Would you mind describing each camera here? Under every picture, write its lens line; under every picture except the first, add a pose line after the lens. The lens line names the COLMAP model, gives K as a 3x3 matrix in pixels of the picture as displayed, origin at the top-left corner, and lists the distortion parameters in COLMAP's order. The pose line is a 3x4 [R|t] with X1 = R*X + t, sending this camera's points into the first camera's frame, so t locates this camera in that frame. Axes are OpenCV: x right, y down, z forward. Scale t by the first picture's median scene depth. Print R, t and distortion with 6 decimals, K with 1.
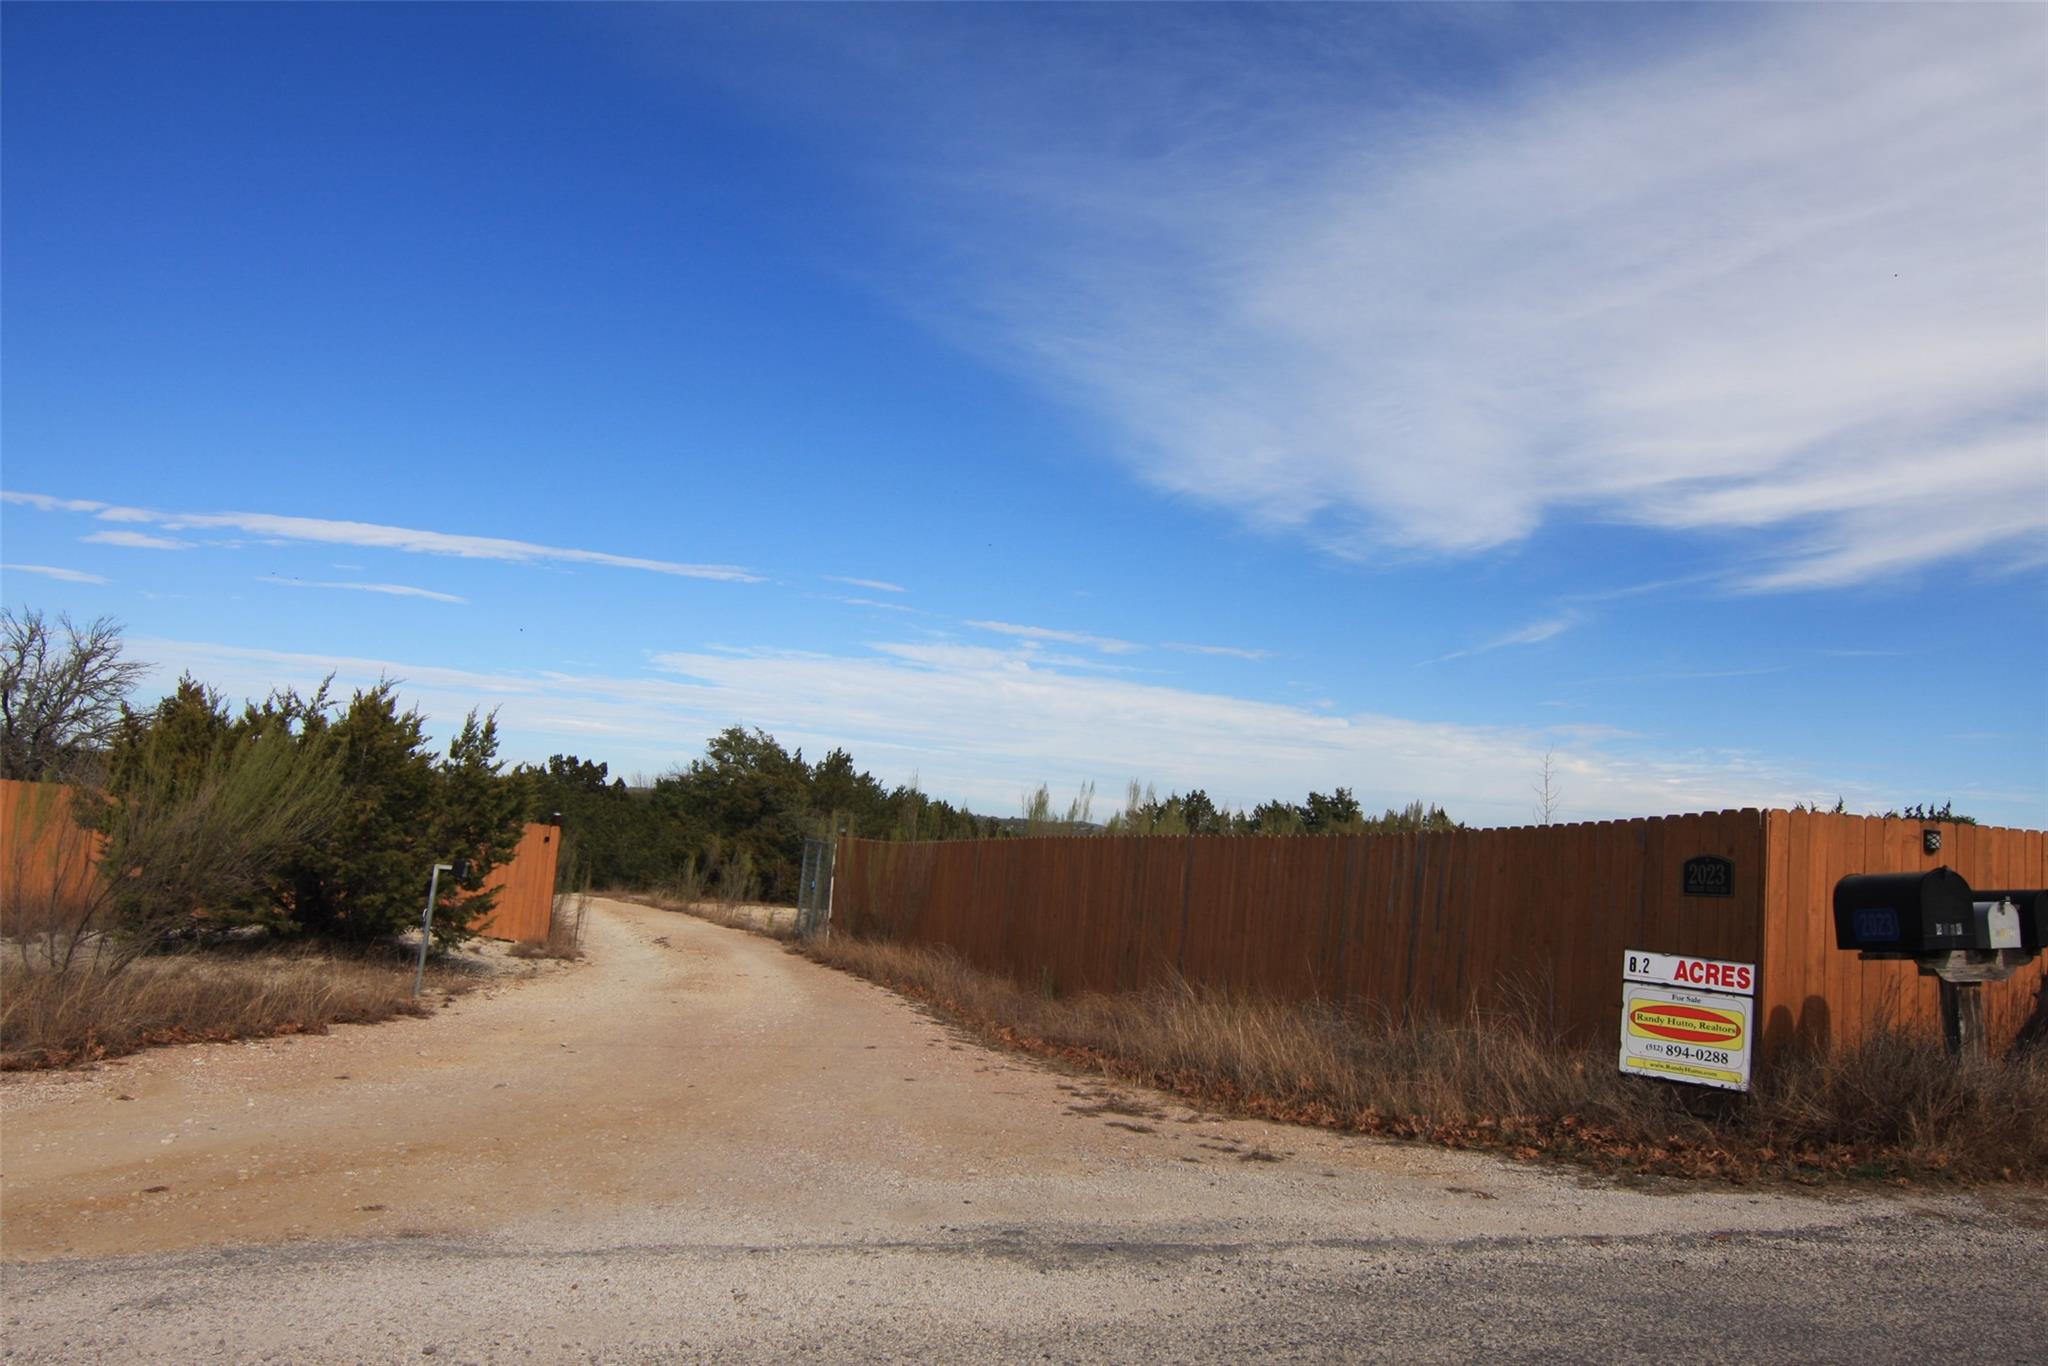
lens RADIAL K [[1520.6, 0, 1019.0], [0, 1520.6, 679.9], [0, 0, 1]] dist [-0.004702, -0.000581]
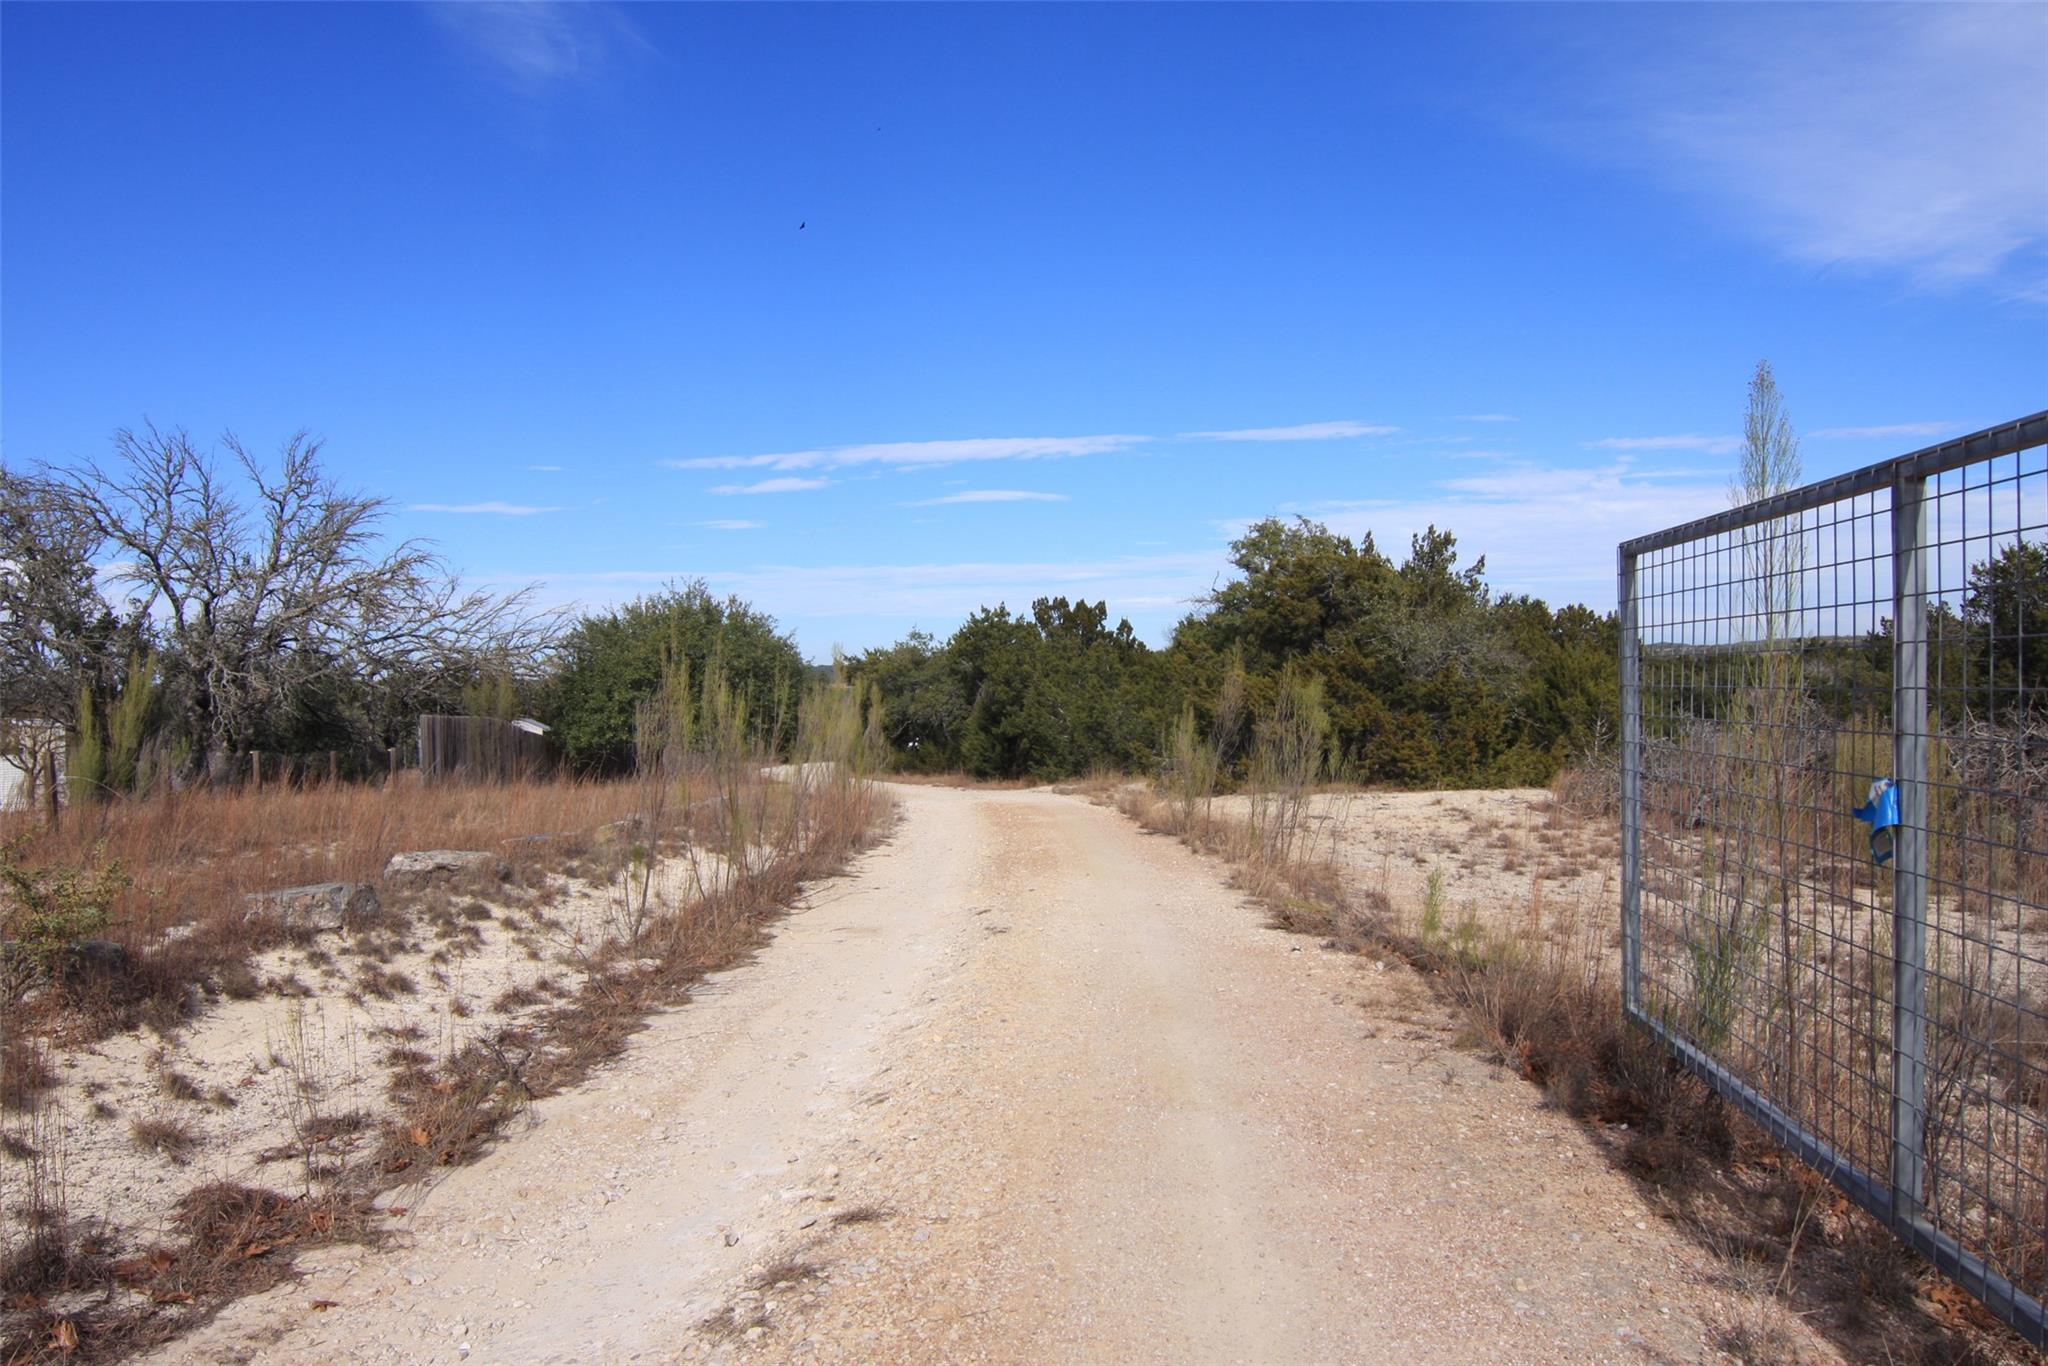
lens RADIAL K [[1520.6, 0, 1018.7], [0, 1520.6, 687.0], [0, 0, 1]] dist [-0.004702, -0.000581]
pose [[0.931631, -0.093210, -0.351248, -0.060961], [0.127336, 0.988998, 0.075293, 0.040948], [0.340365, -0.114872, 0.933250, 0.334350]]
